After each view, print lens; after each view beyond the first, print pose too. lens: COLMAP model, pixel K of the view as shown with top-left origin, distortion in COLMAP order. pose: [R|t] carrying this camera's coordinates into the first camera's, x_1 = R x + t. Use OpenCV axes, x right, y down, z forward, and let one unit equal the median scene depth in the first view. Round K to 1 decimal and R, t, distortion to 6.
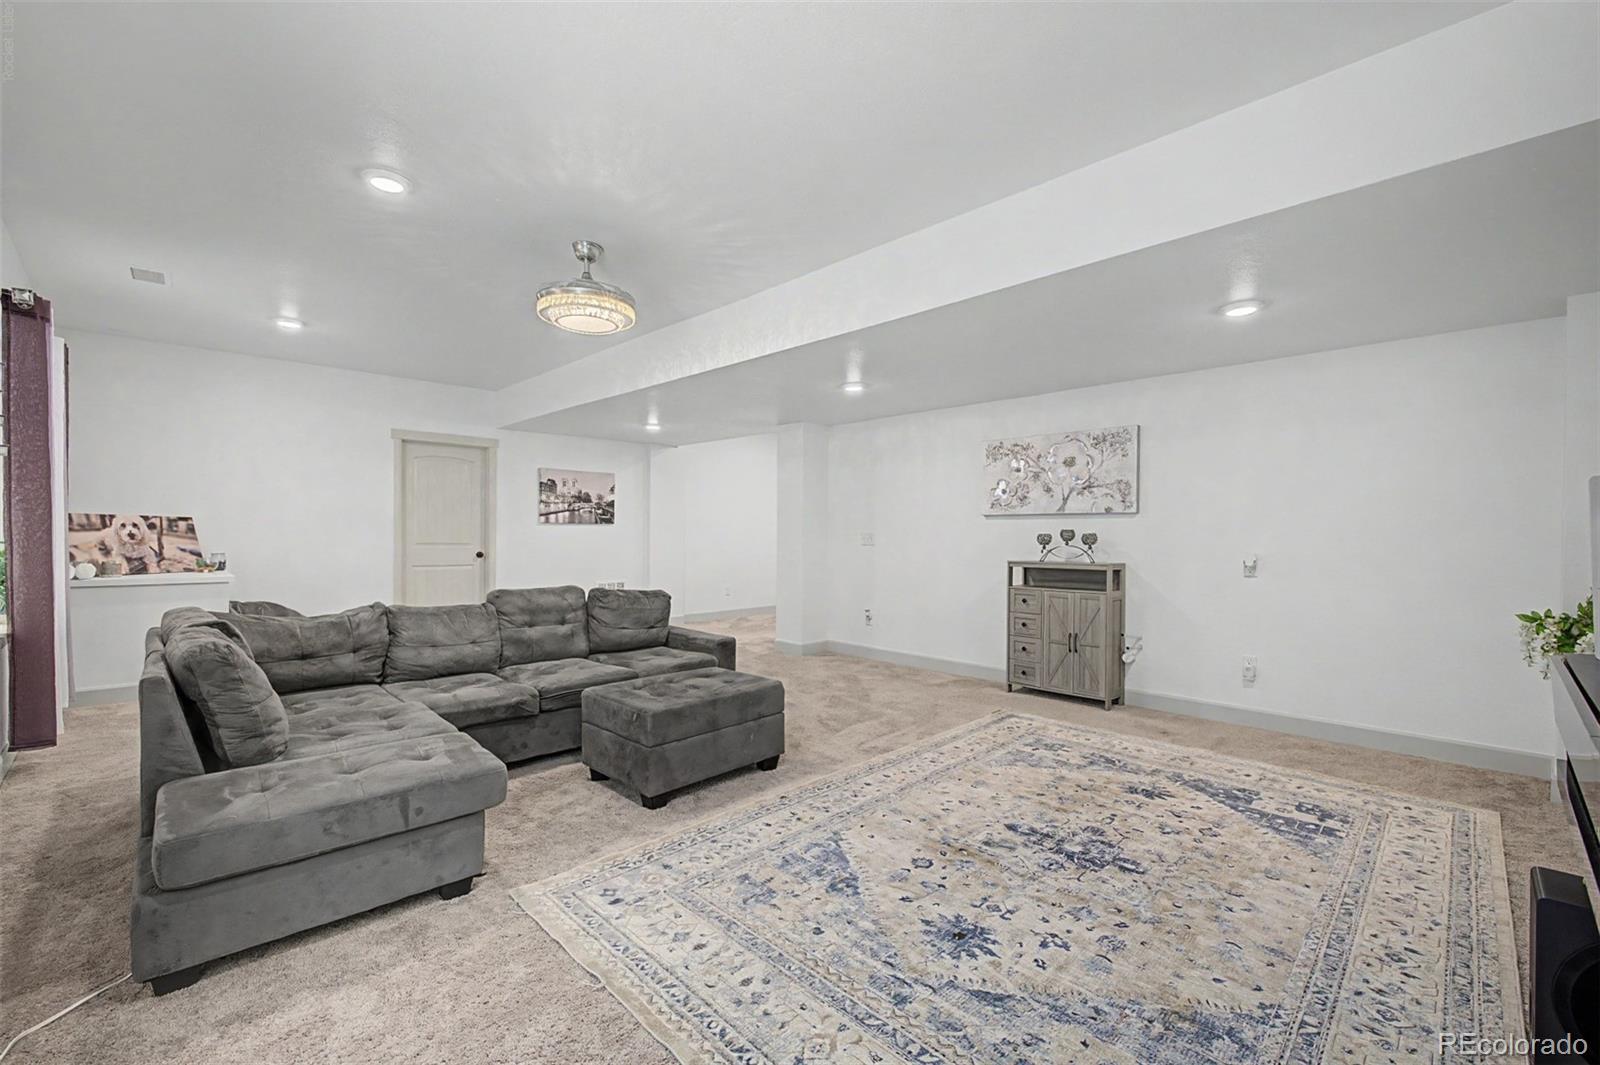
lens RADIAL K [[681.1, 0, 806.1], [0, 681.1, 530.7], [0, 0, 1]] dist [0.005060, -0.000666]
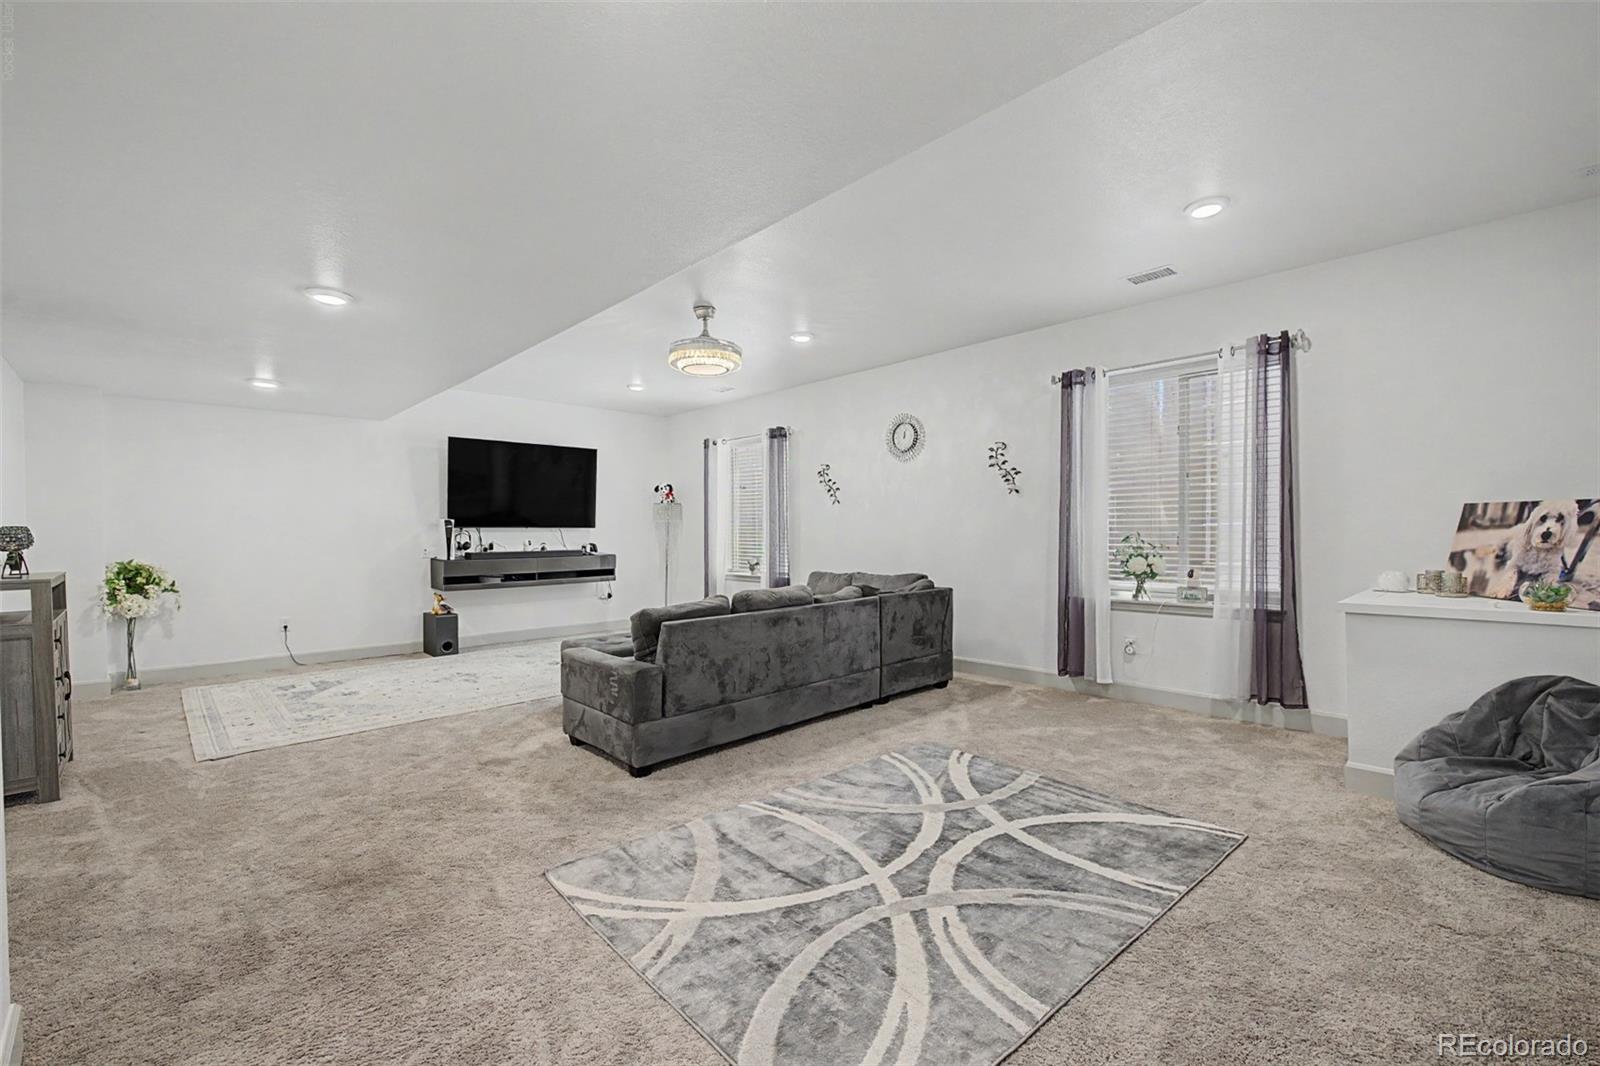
lens RADIAL K [[681.1, 0, 810.7], [0, 681.1, 554.5], [0, 0, 1]] dist [0.005060, -0.000666]
pose [[-0.999662, -0.000768, 0.025977, -0.450297], [-0.000013, 0.999578, 0.029061, 0.006616], [-0.025988, 0.029051, -0.999240, 1.808177]]
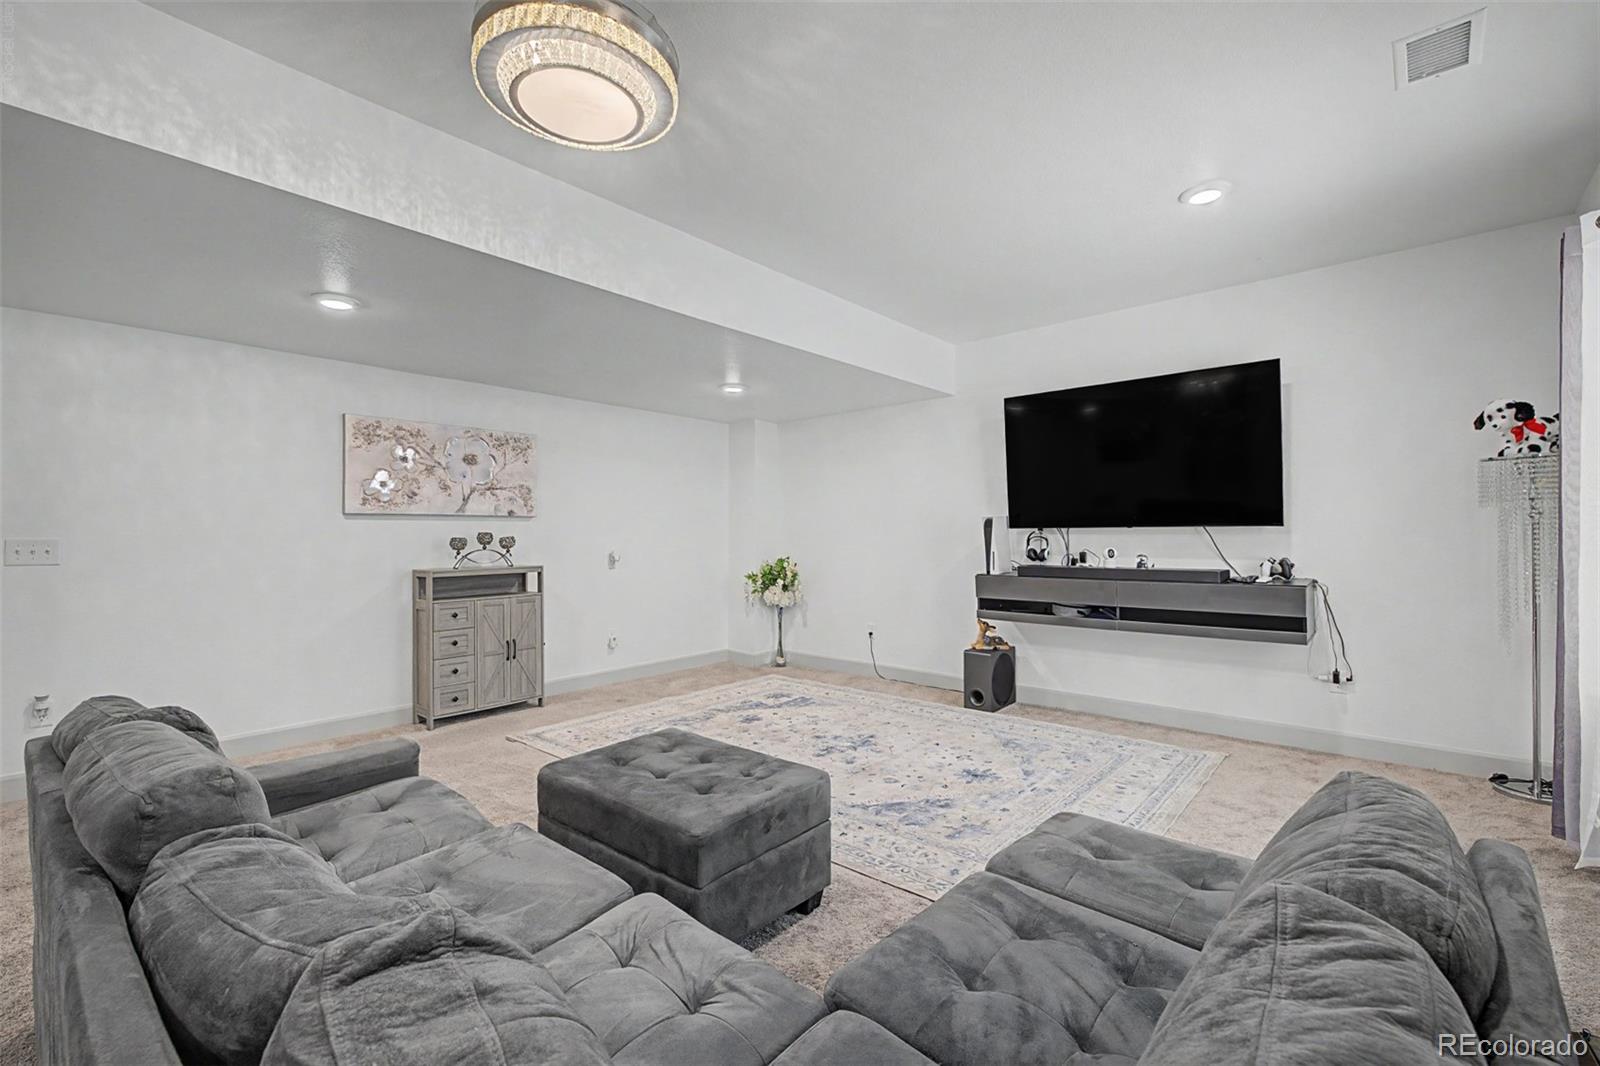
lens RADIAL K [[681.1, 0, 800.7], [0, 681.1, 537.3], [0, 0, 1]] dist [0.005060, -0.000666]
pose [[-0.070289, -0.013611, 0.997434, -0.636430], [0.000157, 0.999907, 0.013656, -0.008929], [-0.997527, 0.001116, -0.070281, 0.695496]]
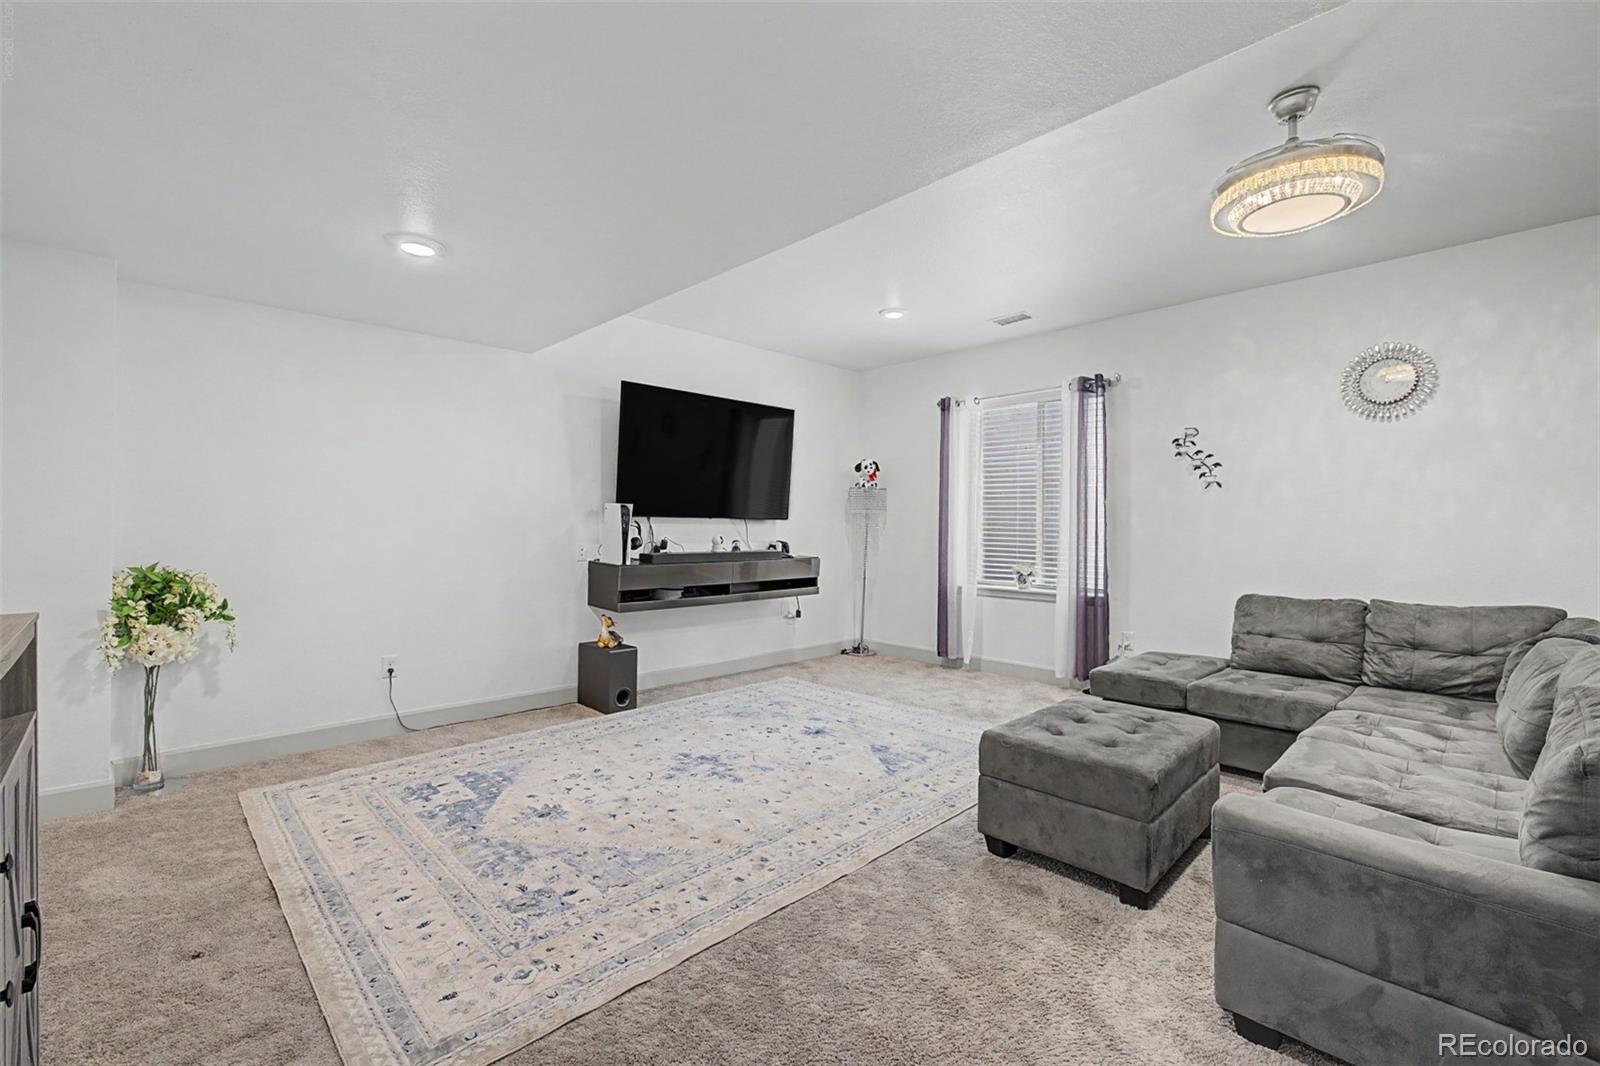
lens RADIAL K [[681.1, 0, 795.9], [0, 681.1, 535.6], [0, 0, 1]] dist [0.005060, -0.000666]
pose [[-0.999682, -0.013121, 0.021535, 0.113942], [-0.012963, 0.999888, 0.007457, 0.009125], [-0.021630, 0.007176, -0.999740, 1.314834]]
